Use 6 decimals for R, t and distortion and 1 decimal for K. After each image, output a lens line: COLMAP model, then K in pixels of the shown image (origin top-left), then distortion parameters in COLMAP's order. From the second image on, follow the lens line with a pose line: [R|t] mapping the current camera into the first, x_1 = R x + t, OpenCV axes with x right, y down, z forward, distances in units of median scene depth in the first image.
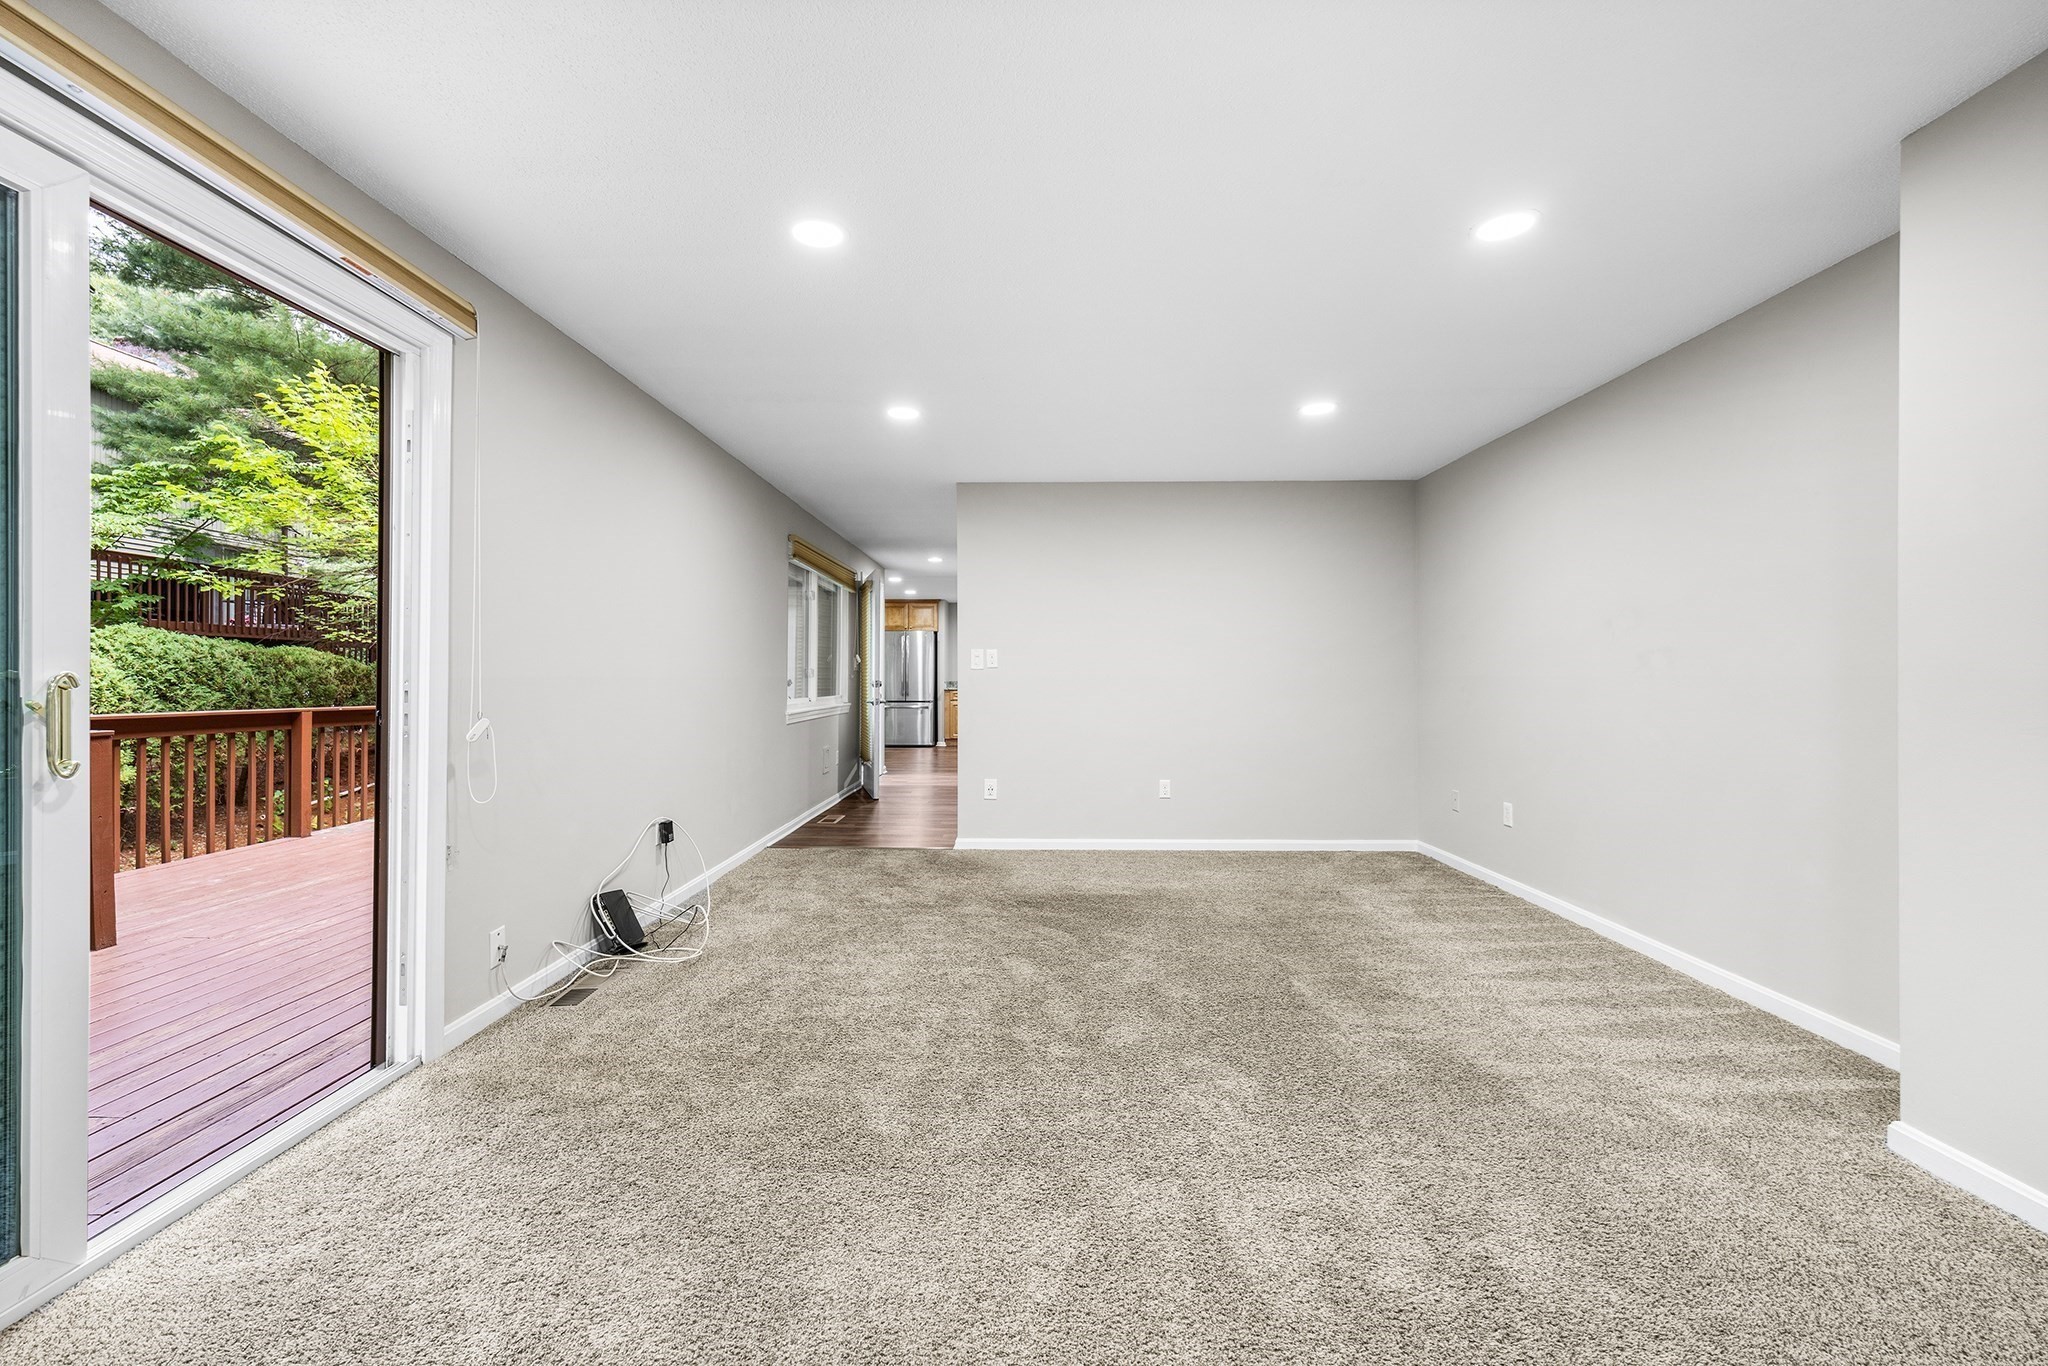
lens RADIAL K [[794.6, 0, 1019.9], [0, 794.6, 679.3], [0, 0, 1]] dist [0.001610, 0.000042]
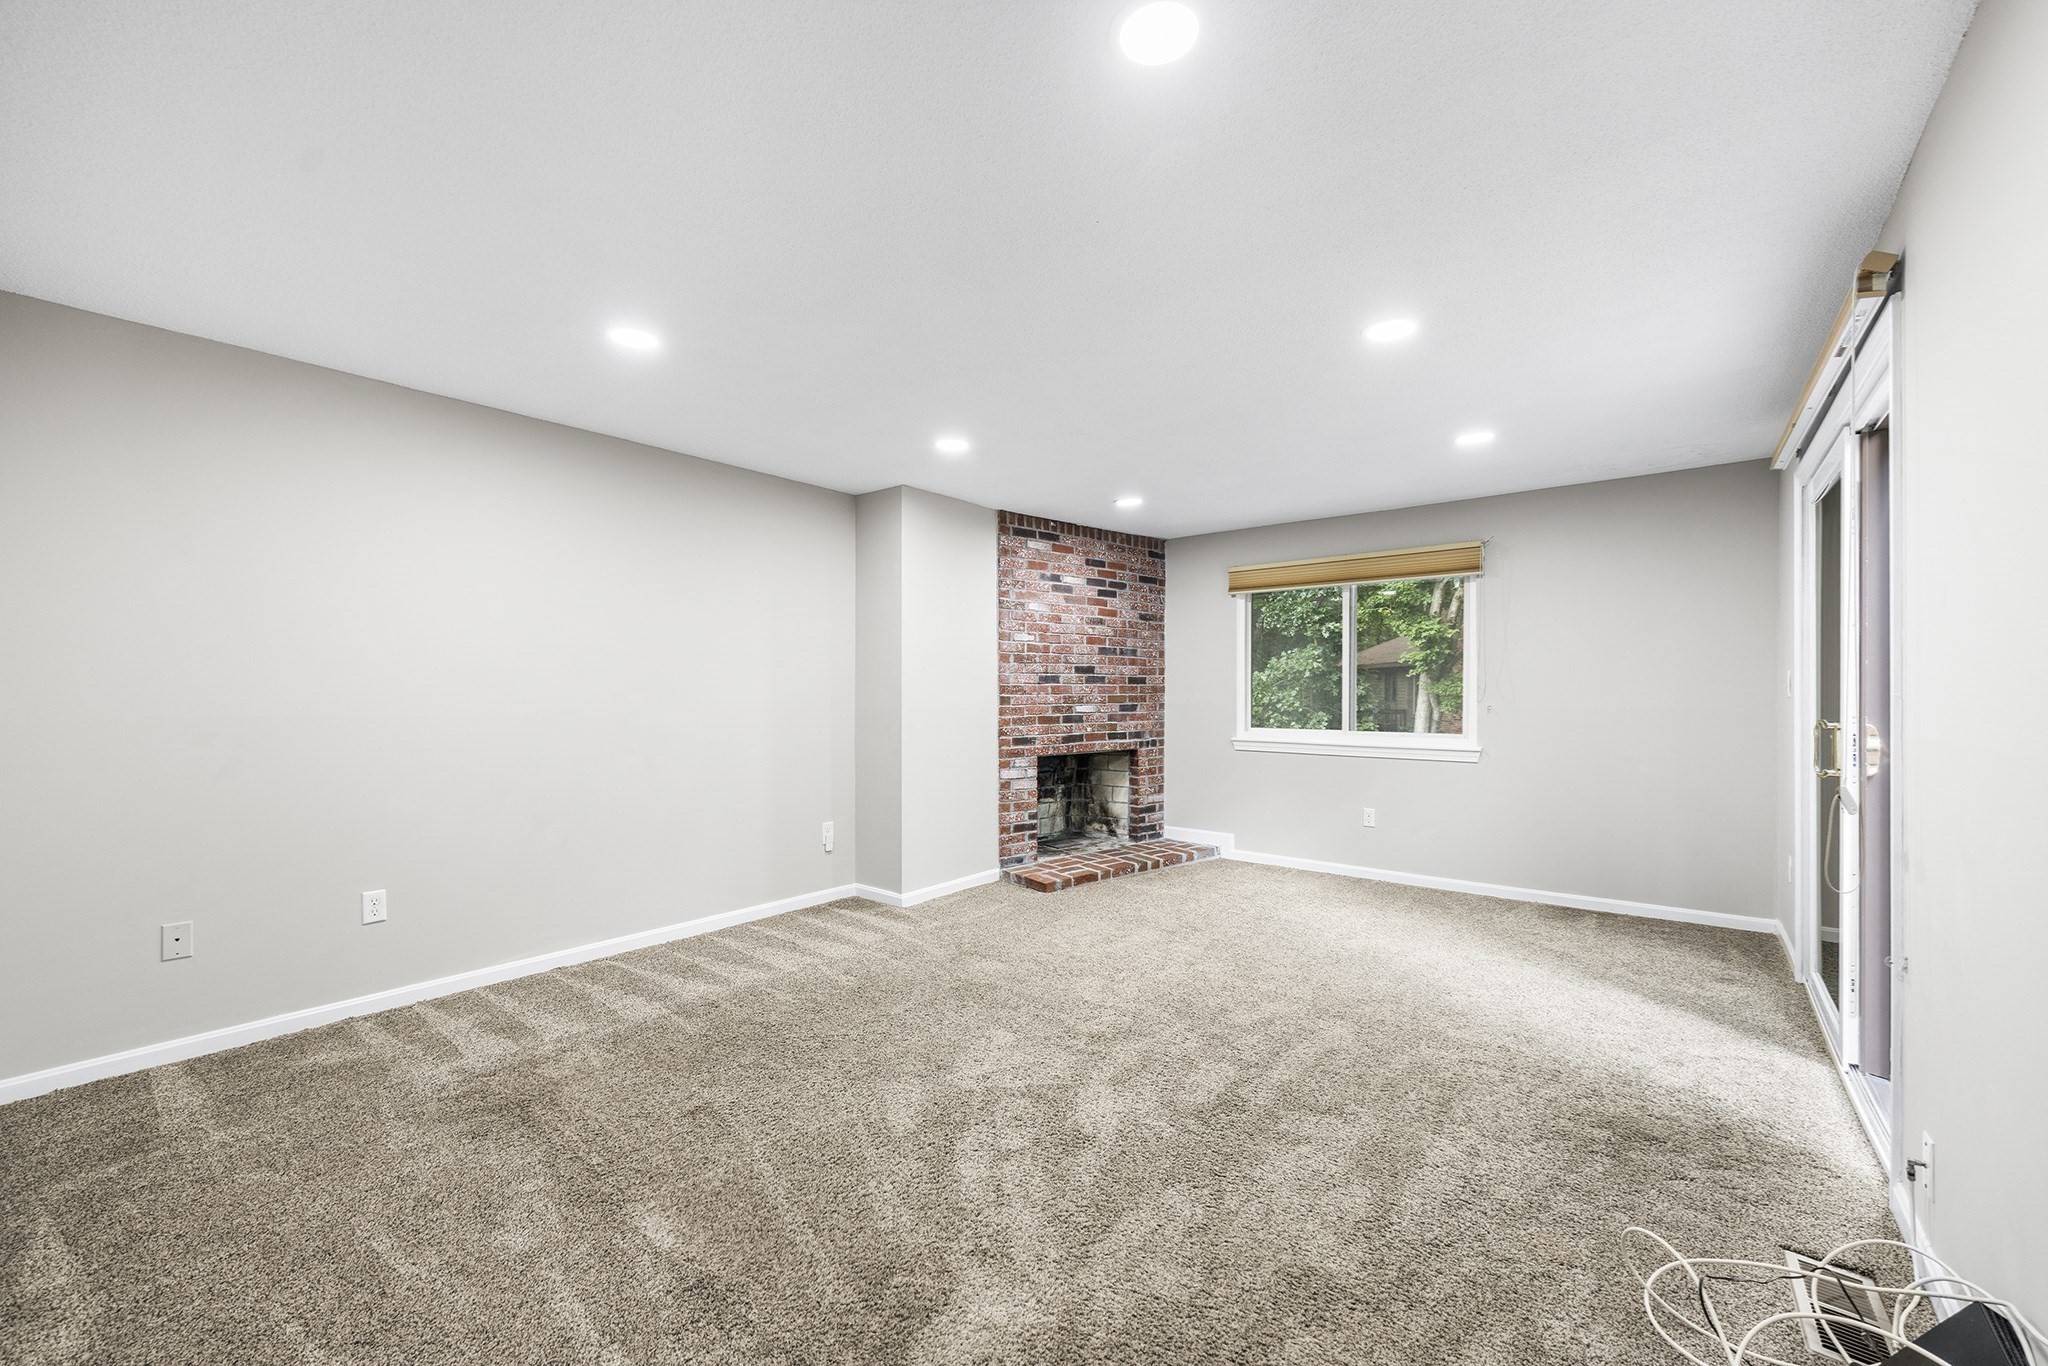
lens RADIAL K [[794.6, 0, 1017.2], [0, 794.6, 696.1], [0, 0, 1]] dist [0.001610, 0.000042]
pose [[-0.789822, -0.000960, 0.613335, -0.424447], [-0.004198, 0.999984, -0.003841, -0.027165], [-0.613321, -0.005608, -0.789813, 1.767515]]
